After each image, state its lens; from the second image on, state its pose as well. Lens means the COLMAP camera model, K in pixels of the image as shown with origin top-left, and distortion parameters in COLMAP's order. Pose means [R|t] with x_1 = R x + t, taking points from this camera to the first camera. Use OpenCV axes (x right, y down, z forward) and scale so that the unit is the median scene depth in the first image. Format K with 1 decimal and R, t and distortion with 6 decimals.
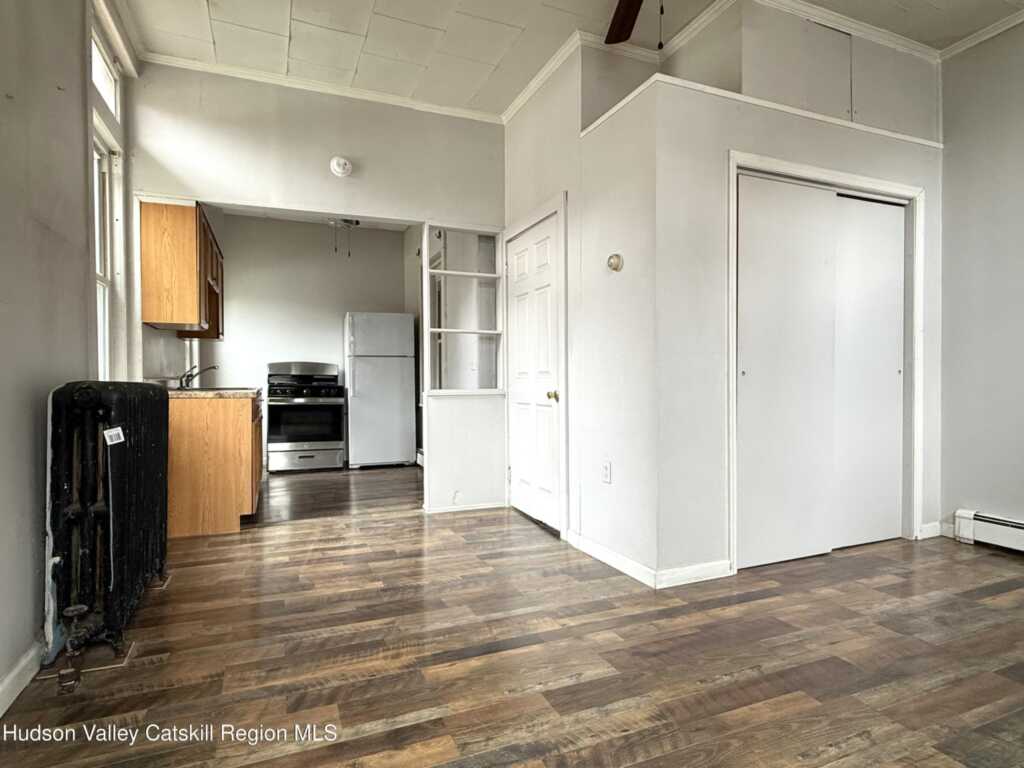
lens RADIAL K [[561.7, 0, 511.1], [0, 561.7, 387.9], [0, 0, 1]] dist [-0.001582, -0.000272]
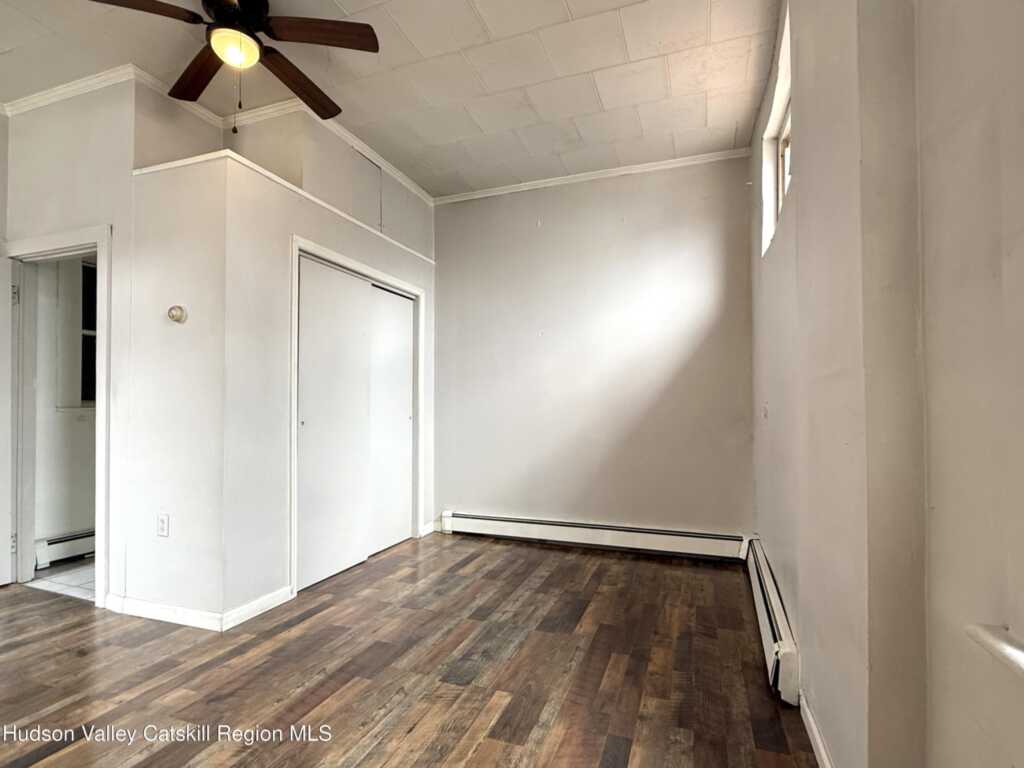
lens RADIAL K [[508.9, 0, 510.8], [0, 508.9, 401.1], [0, 0, 1]] dist [0.001350, -0.000488]
pose [[0.683703, 0.015757, 0.729591, -0.074950], [0.005809, 0.999618, -0.027033, -0.044563], [-0.729738, 0.022720, 0.683350, -0.056733]]
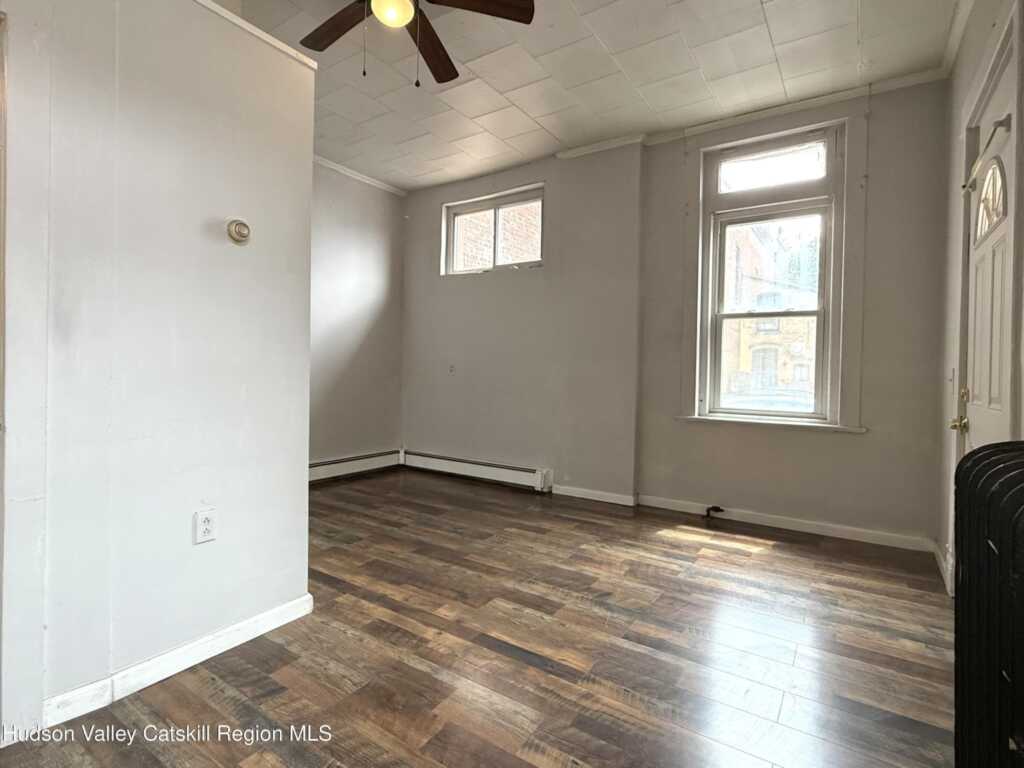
lens RADIAL K [[508.9, 0, 511.7], [0, 508.9, 376.6], [0, 0, 1]] dist [0.001350, -0.000488]
pose [[-0.545922, -0.016939, 0.837665, -0.628733], [-0.003773, 0.999835, 0.017760, -0.051933], [-0.837828, 0.006535, -0.545895, 1.174304]]
